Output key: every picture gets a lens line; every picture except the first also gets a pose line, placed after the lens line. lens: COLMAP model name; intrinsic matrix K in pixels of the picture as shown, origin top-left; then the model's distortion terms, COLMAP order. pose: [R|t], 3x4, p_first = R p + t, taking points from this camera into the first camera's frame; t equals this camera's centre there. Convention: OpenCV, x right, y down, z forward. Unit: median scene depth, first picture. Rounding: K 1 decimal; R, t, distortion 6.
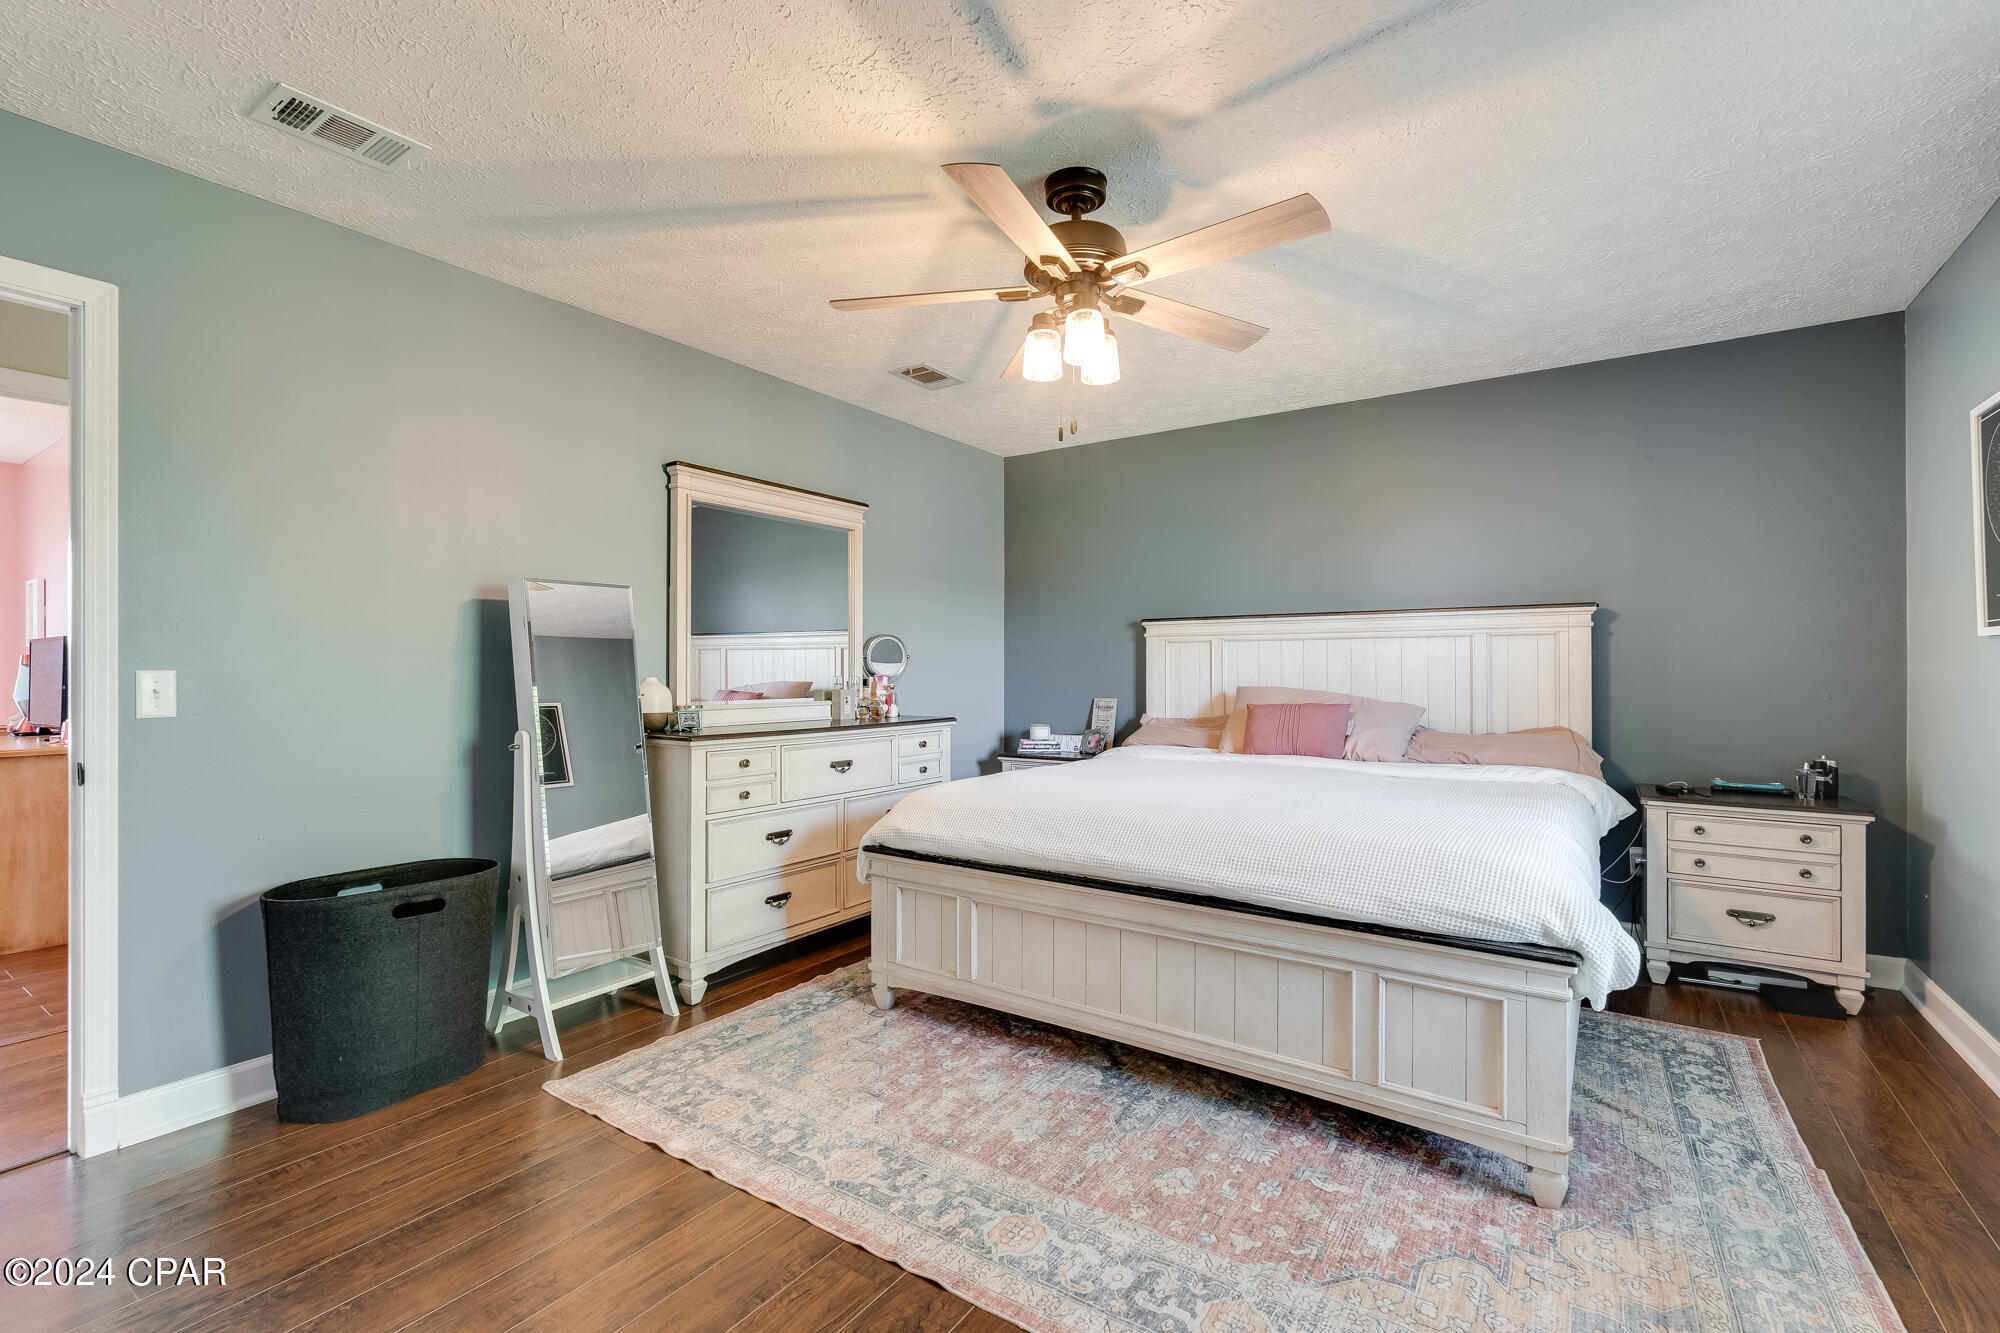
lens RADIAL K [[886.0, 0, 1009.1], [0, 886.0, 659.4], [0, 0, 1]] dist [-0.006551, 0.000038]
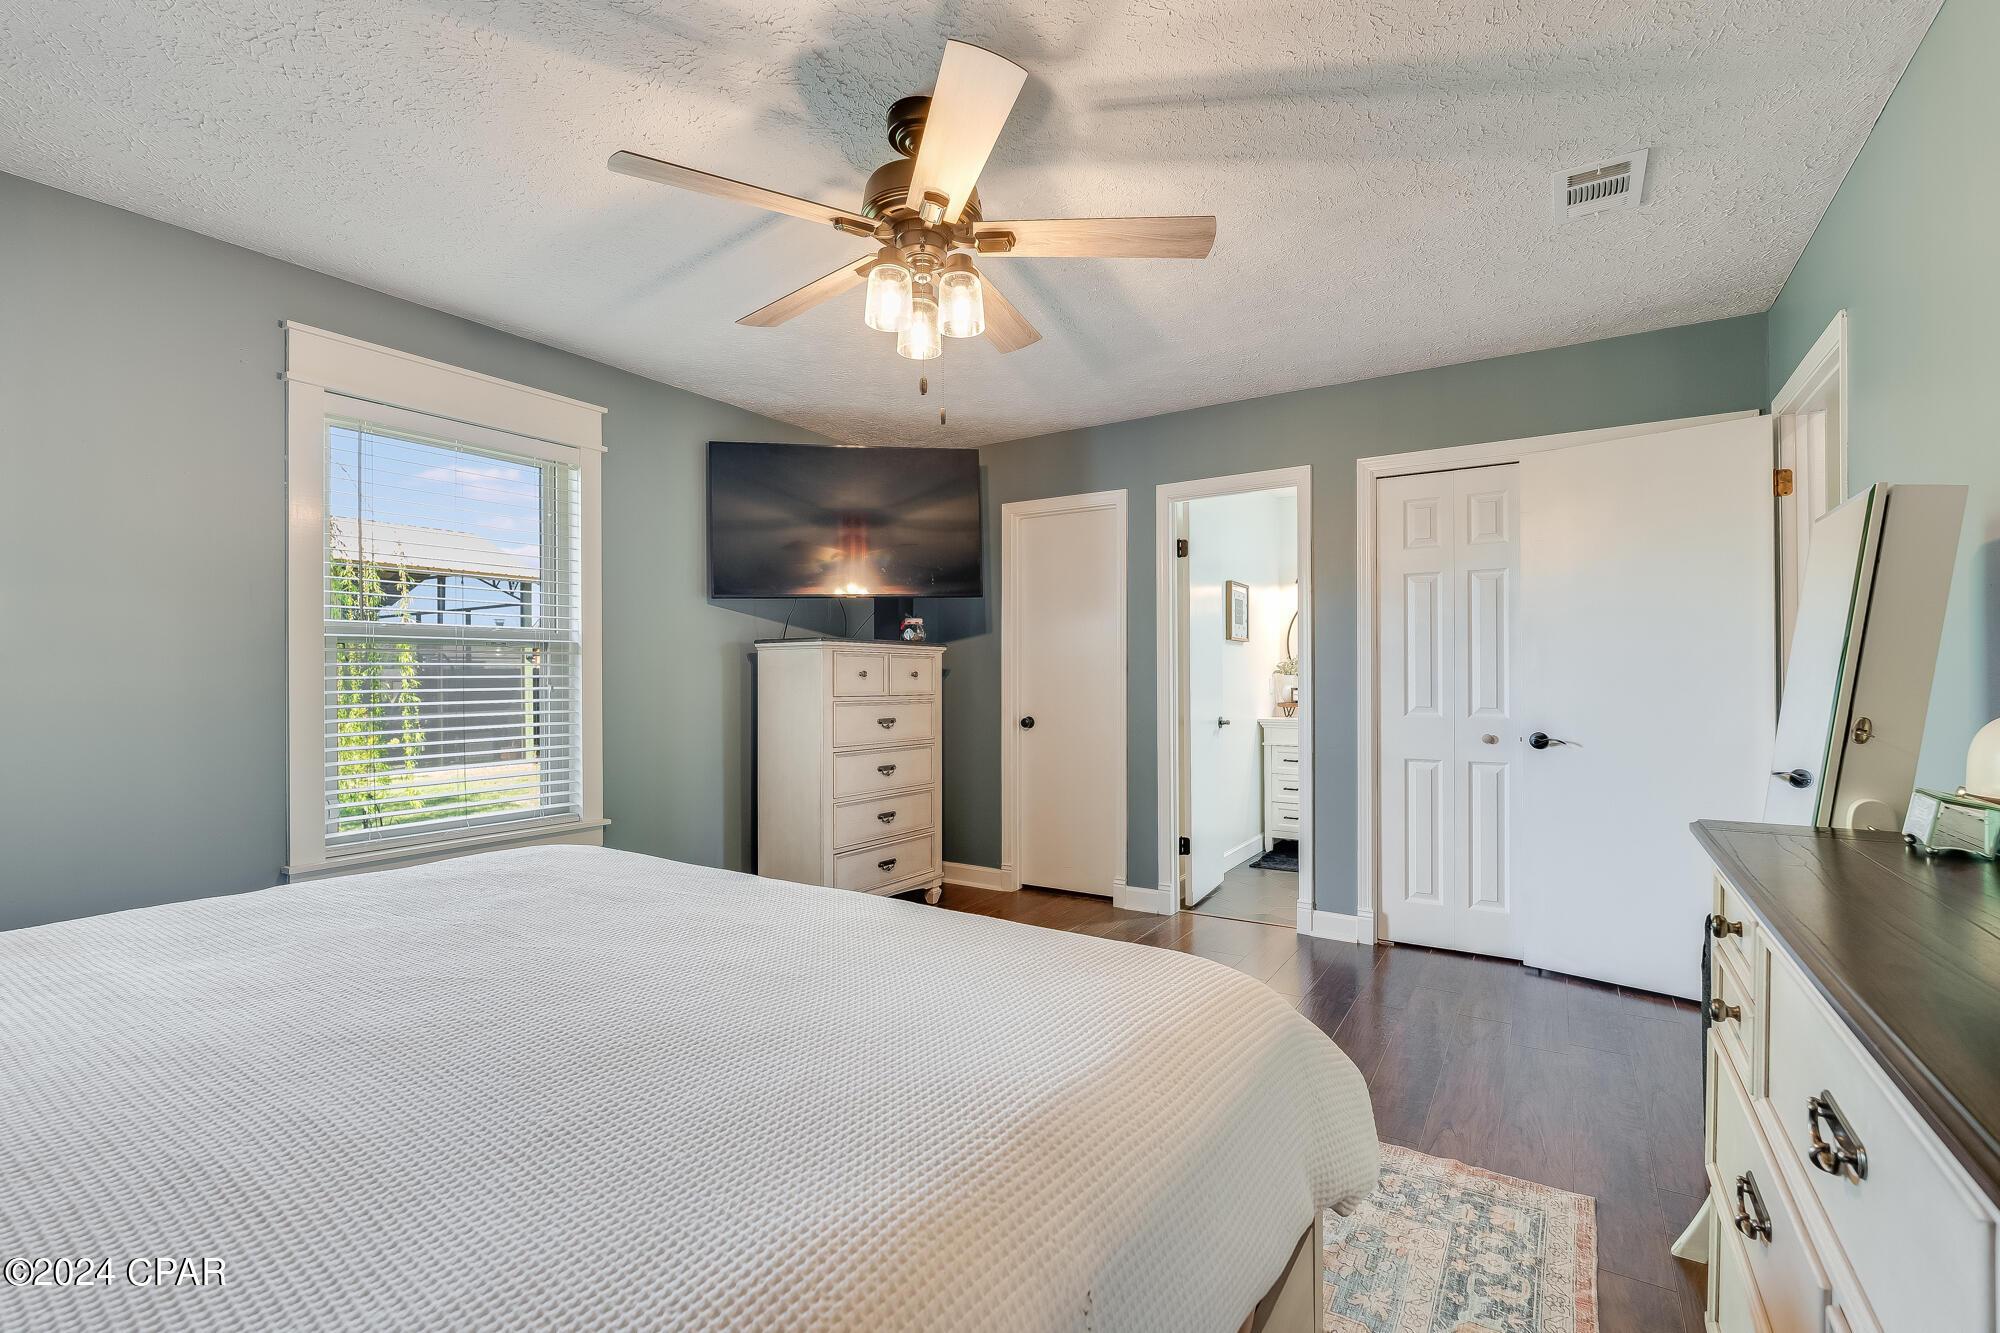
lens RADIAL K [[886.0, 0, 990.2], [0, 886.0, 679.5], [0, 0, 1]] dist [-0.006551, 0.000038]
pose [[-0.999749, 0.008098, -0.020875, 0.057583], [0.008212, 0.999952, -0.005394, 0.015544], [0.020831, -0.005564, -0.999768, 1.803155]]
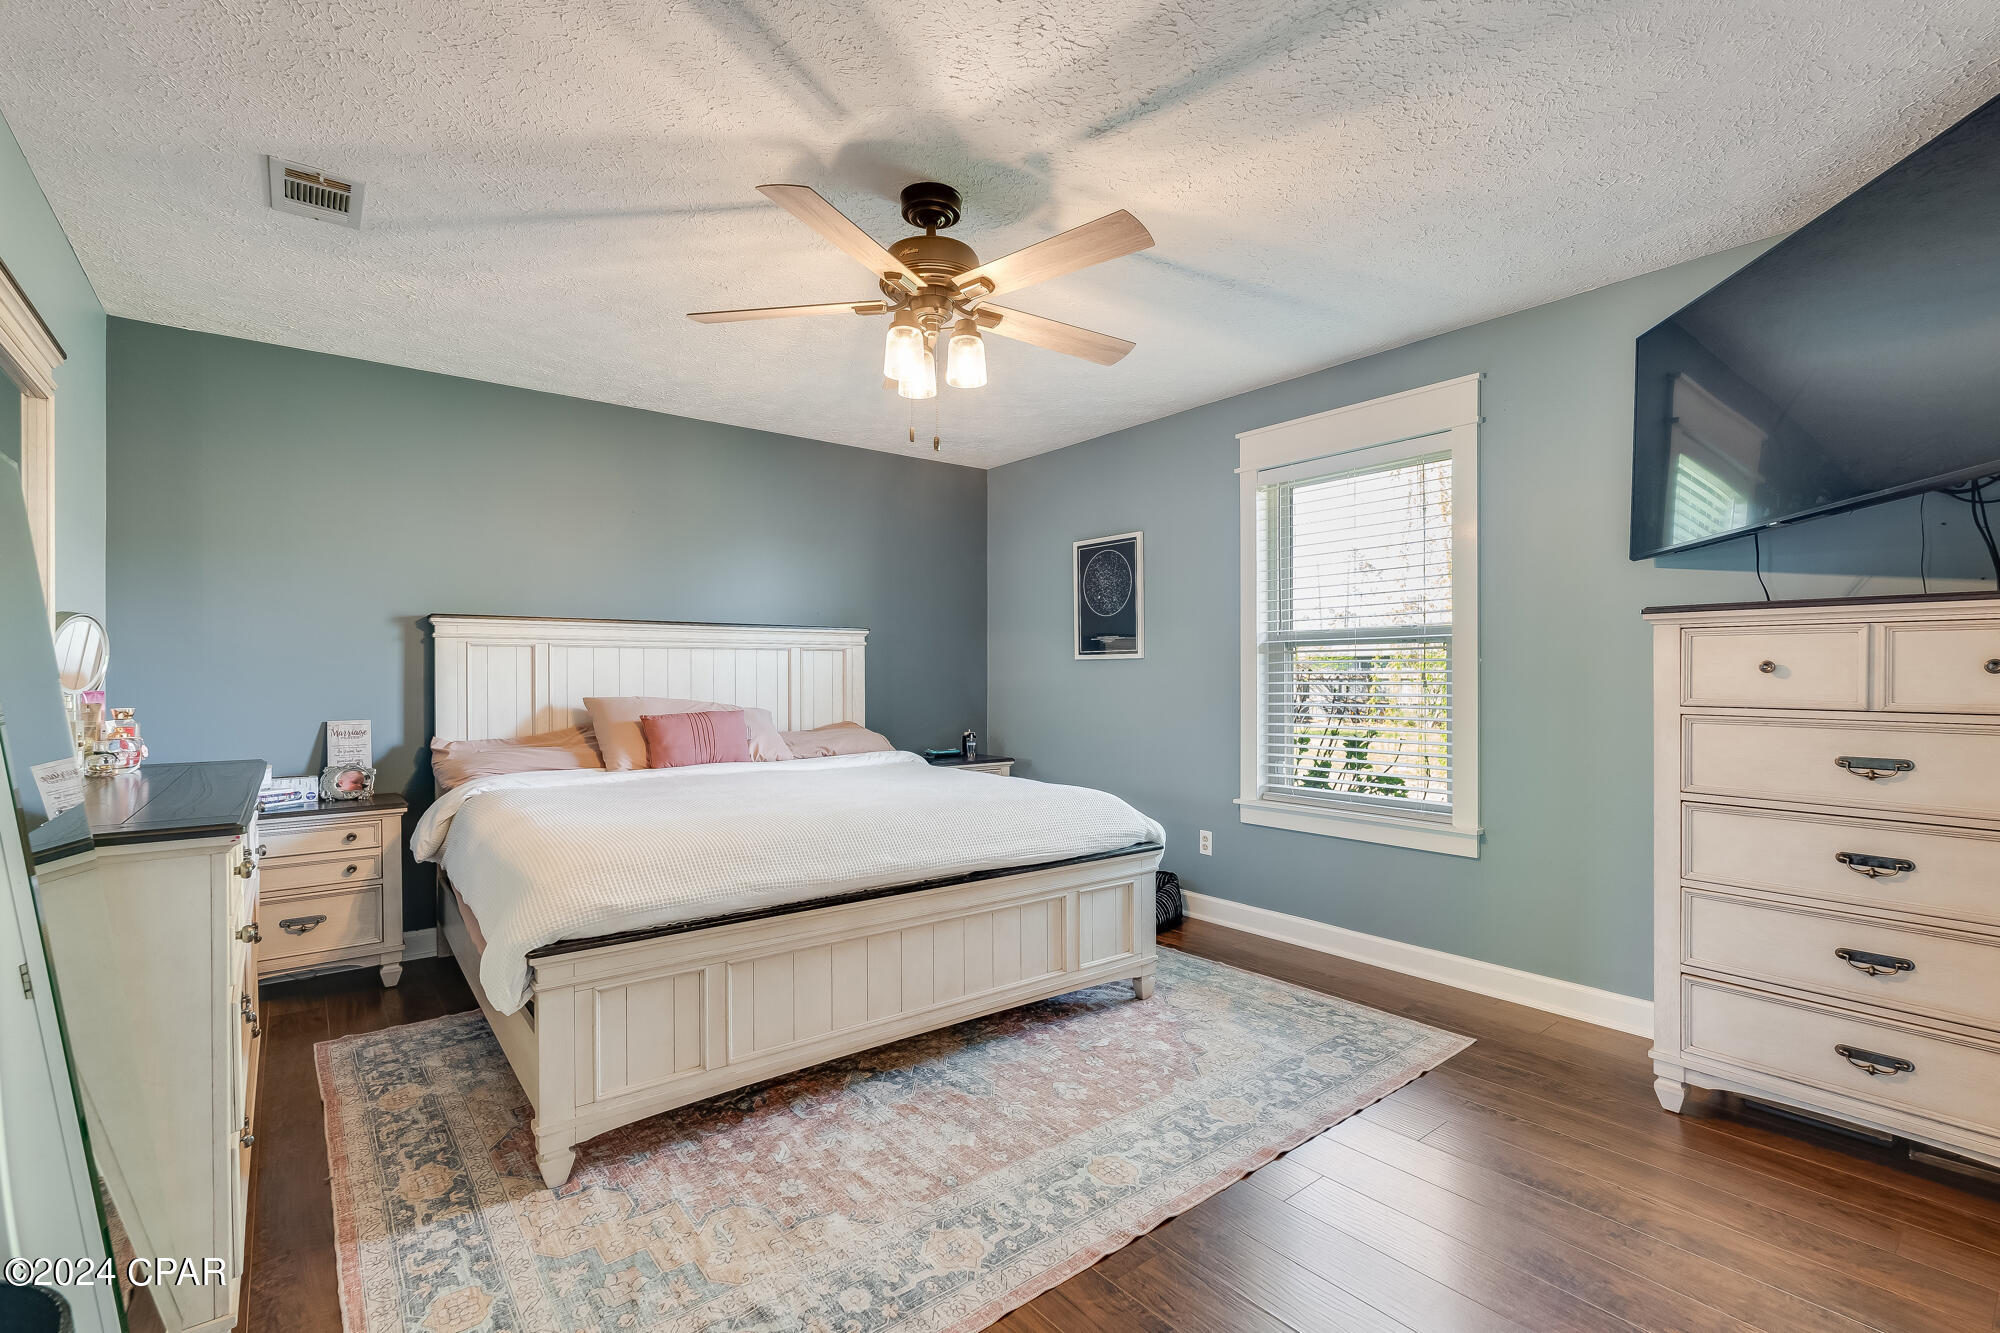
lens RADIAL K [[886.0, 0, 1002.4], [0, 886.0, 674.2], [0, 0, 1]] dist [-0.006551, 0.000038]
pose [[0.299690, 0.001875, 0.954035, -0.822898], [-0.006634, 0.999978, 0.000119, 0.007034], [-0.954014, -0.006365, 0.299696, 0.582636]]
